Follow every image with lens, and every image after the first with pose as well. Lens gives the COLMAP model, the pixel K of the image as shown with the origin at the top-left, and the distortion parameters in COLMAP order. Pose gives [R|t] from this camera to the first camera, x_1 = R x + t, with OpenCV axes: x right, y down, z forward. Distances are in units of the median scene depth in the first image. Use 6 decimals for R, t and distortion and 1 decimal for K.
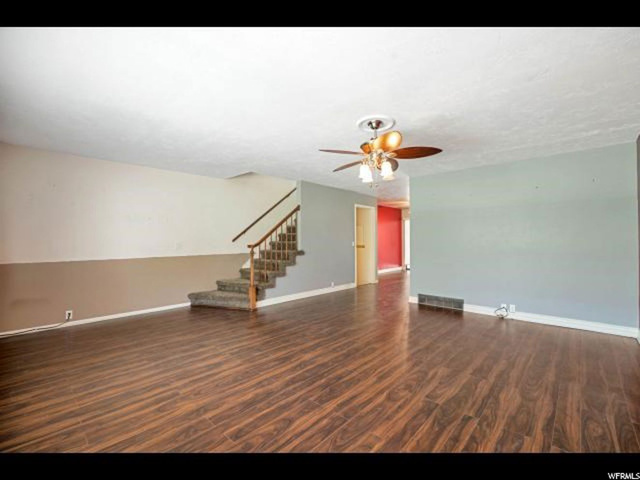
lens RADIAL K [[288.9, 0, 318.3], [0, 288.9, 241.2], [0, 0, 1]] dist [-0.001233, -0.000292]
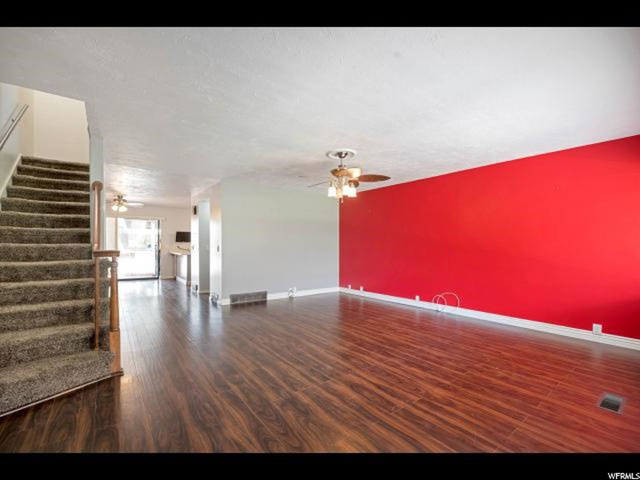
lens RADIAL K [[288.9, 0, 318.5], [0, 288.9, 243.3], [0, 0, 1]] dist [-0.001233, -0.000292]
pose [[0.163688, 0.007464, 0.986484, -1.319215], [-0.000587, 0.999972, -0.007468, -0.001633], [-0.986512, 0.000644, 0.163688, 1.021636]]
